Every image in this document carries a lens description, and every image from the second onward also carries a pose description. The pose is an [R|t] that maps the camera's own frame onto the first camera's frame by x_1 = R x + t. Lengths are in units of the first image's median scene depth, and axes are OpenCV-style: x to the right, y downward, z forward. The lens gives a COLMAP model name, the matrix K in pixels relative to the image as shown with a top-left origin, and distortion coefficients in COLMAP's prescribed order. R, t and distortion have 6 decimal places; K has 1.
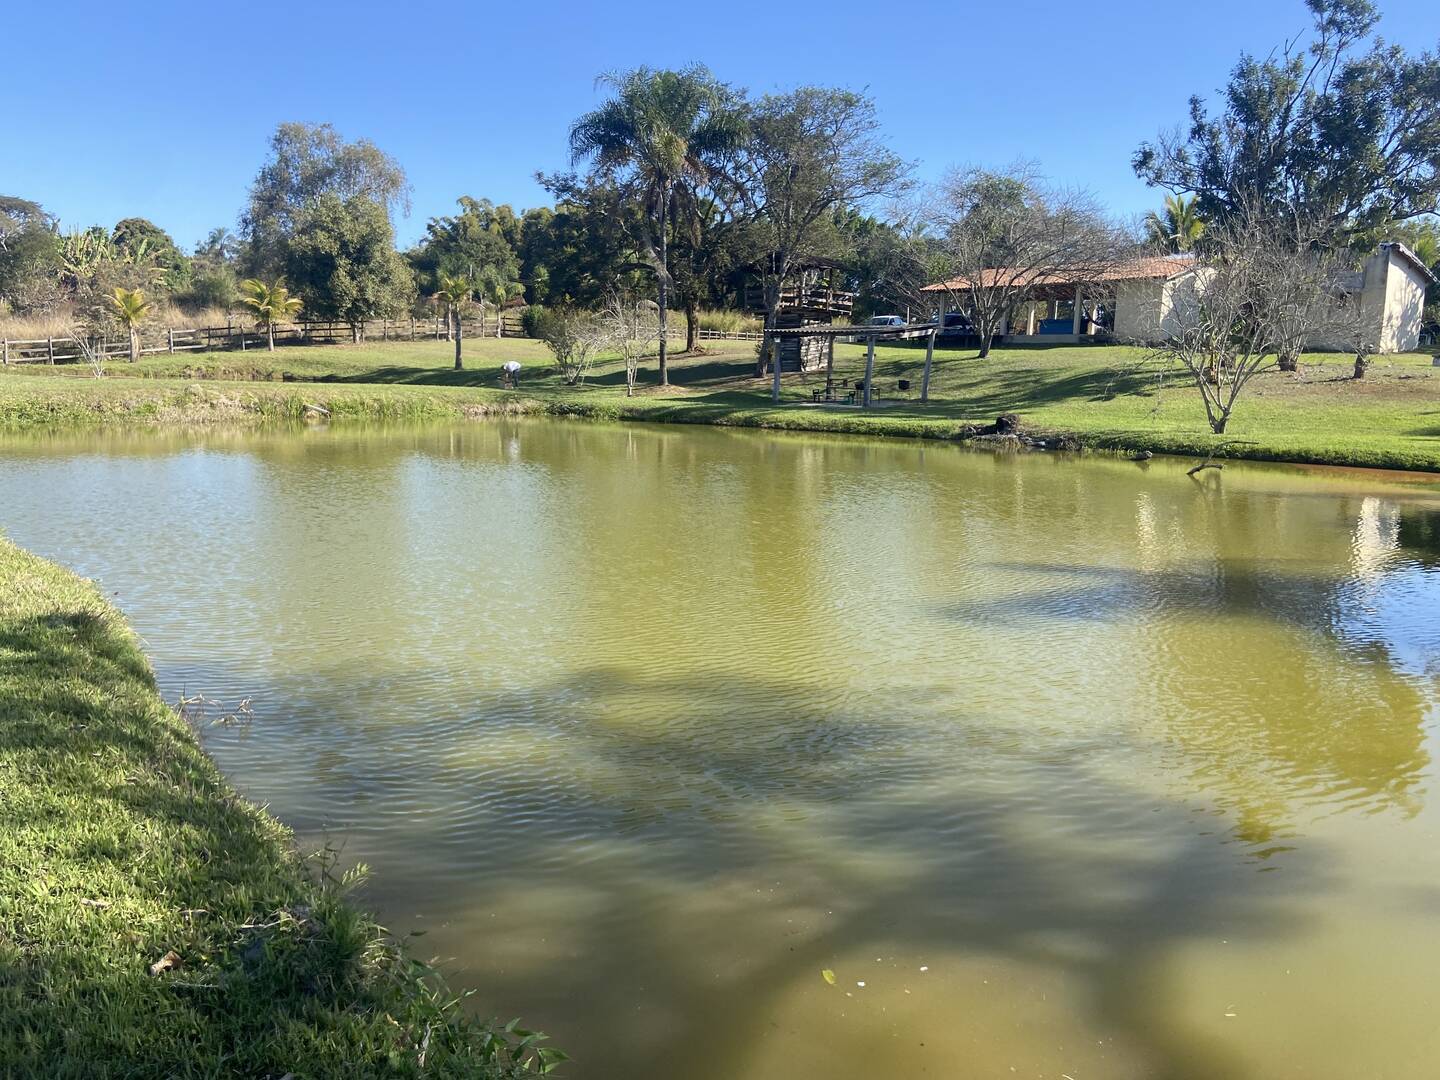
lens RADIAL K [[1081.3, 0, 710.8], [0, 1081.3, 522.8], [0, 0, 1]] dist [0.120199, -0.149799]
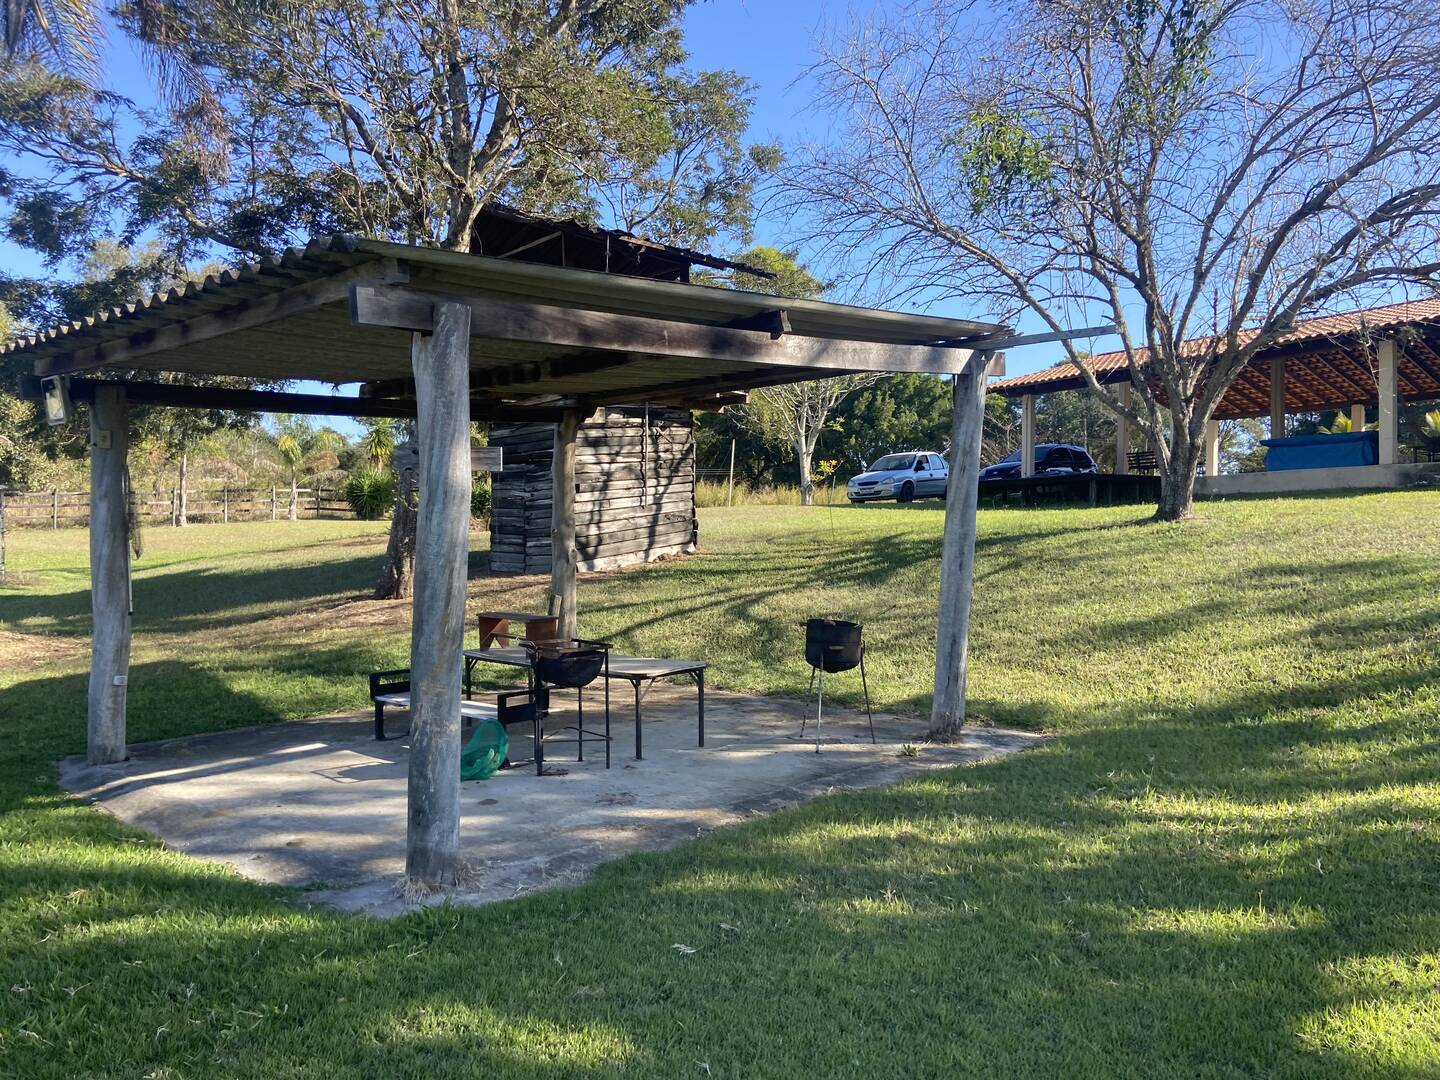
lens RADIAL K [[1081.3, 0, 725.7], [0, 1081.3, 549.2], [0, 0, 1]] dist [0.120199, -0.149799]
pose [[0.997421, -0.014277, -0.070345, 0.159410], [0.003392, 0.988299, -0.152492, -0.105117], [0.071699, 0.151860, 0.985798, 0.744301]]
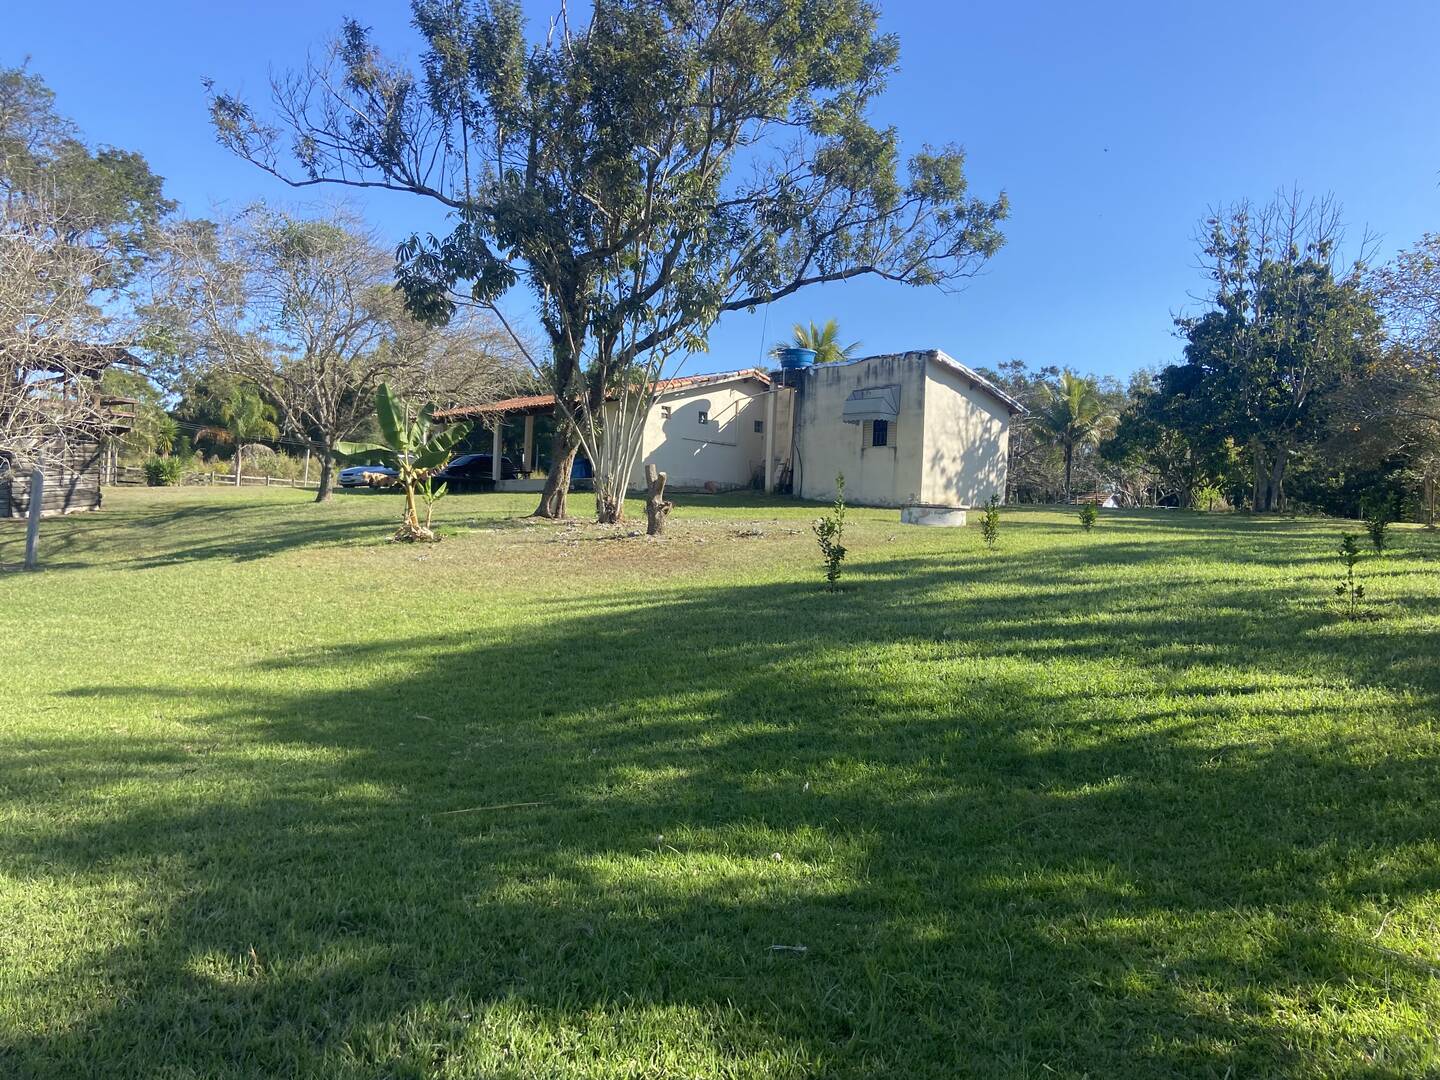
lens RADIAL K [[1081.3, 0, 716.9], [0, 1081.3, 537.0], [0, 0, 1]] dist [0.120199, -0.149799]
pose [[0.997358, 0.013957, 0.071284, 0.465582], [-0.003490, 0.989440, -0.144901, -0.042968], [-0.072553, 0.144270, 0.986875, 0.386023]]
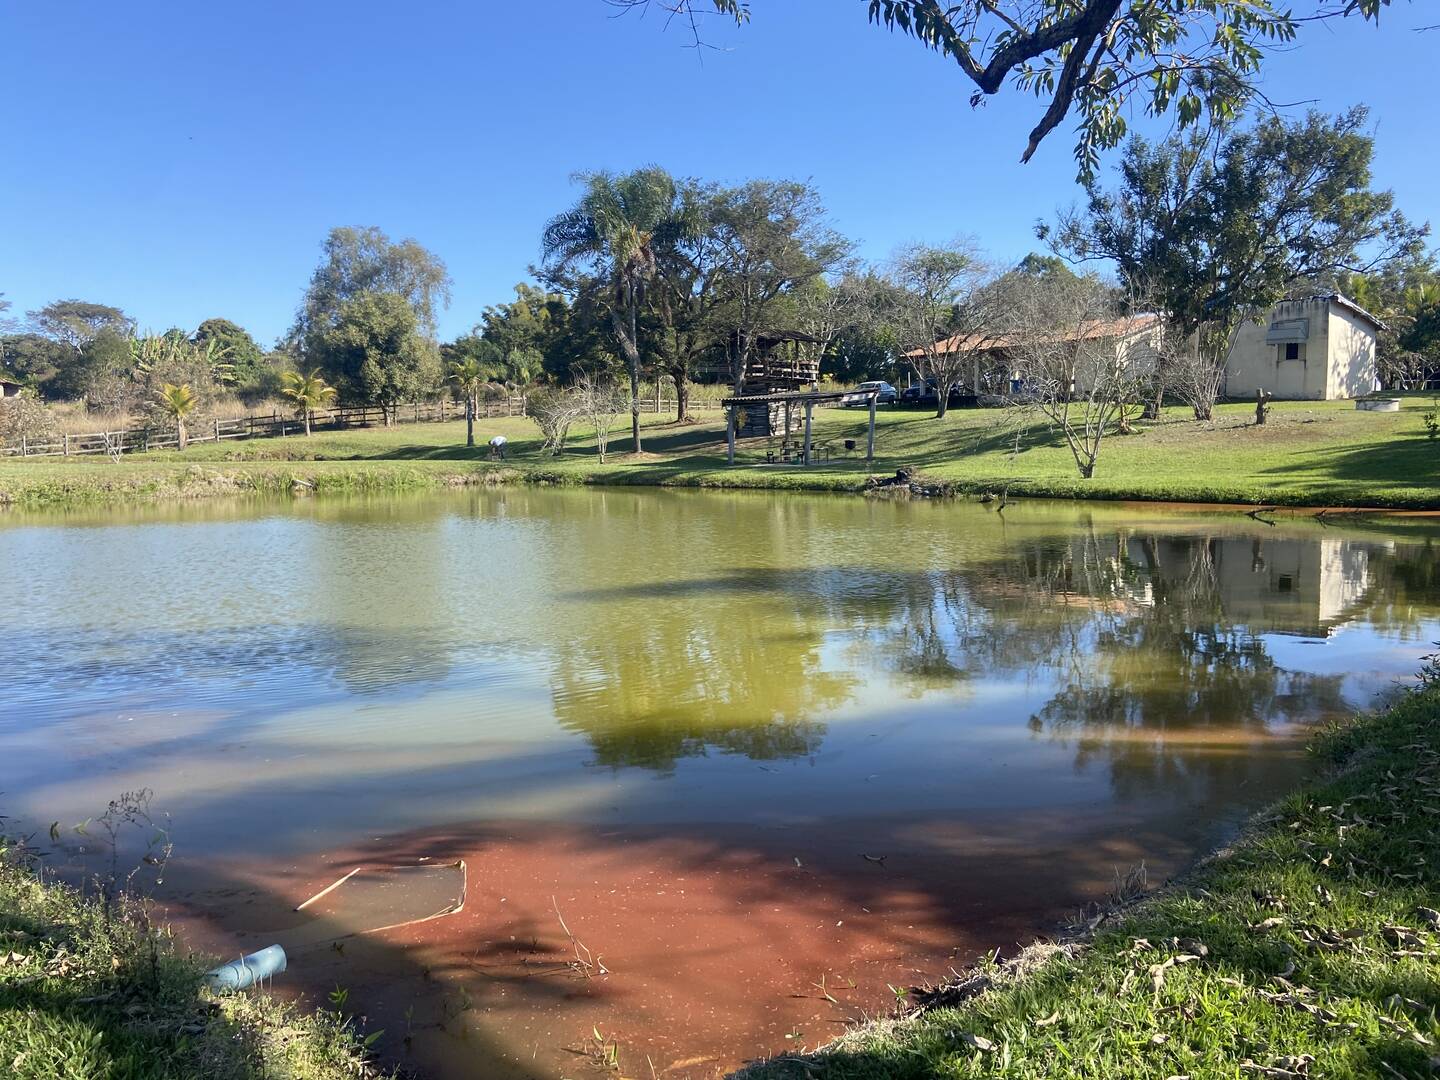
lens RADIAL K [[1081.3, 0, 709.3], [0, 1081.3, 525.0], [0, 0, 1]] dist [0.120199, -0.149799]
pose [[0.997182, -0.029809, -0.068840, 0.101569], [0.025437, 0.997655, -0.063537, 0.016467], [0.070573, 0.061607, 0.995602, -0.072196]]
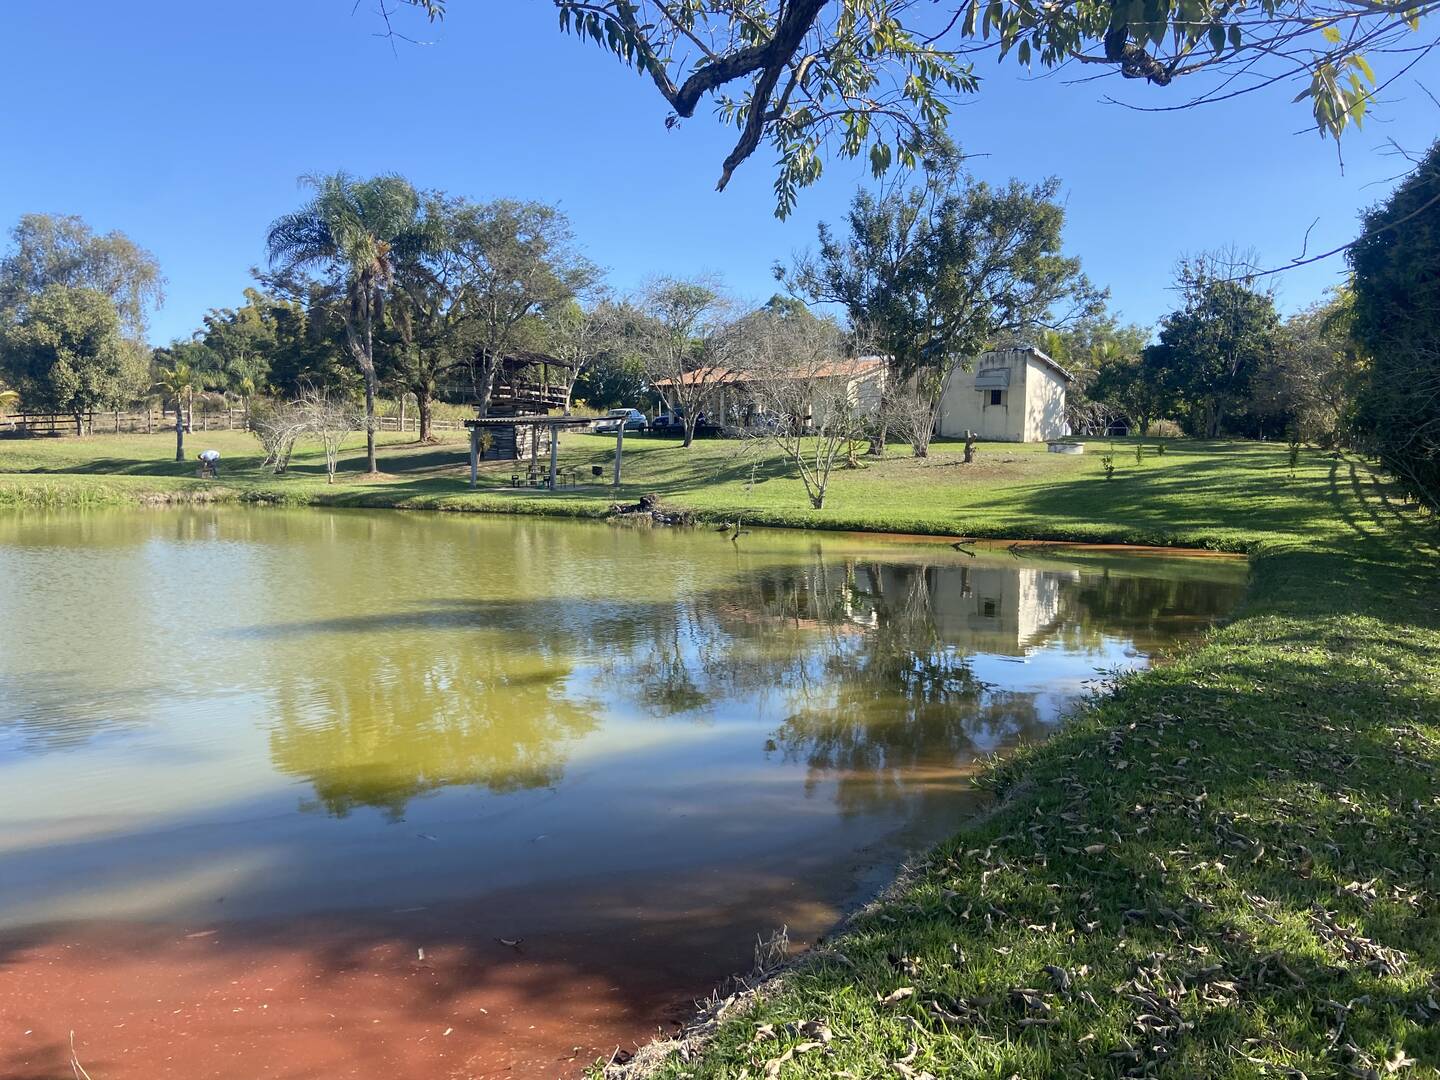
lens RADIAL K [[1081.3, 0, 711.1], [0, 1081.3, 523.8], [0, 0, 1]] dist [0.120199, -0.149799]
pose [[0.987476, -0.016716, 0.156883, 0.110851], [0.029830, 0.996217, -0.081616, 0.015171], [-0.154926, 0.085274, 0.984239, -0.063075]]
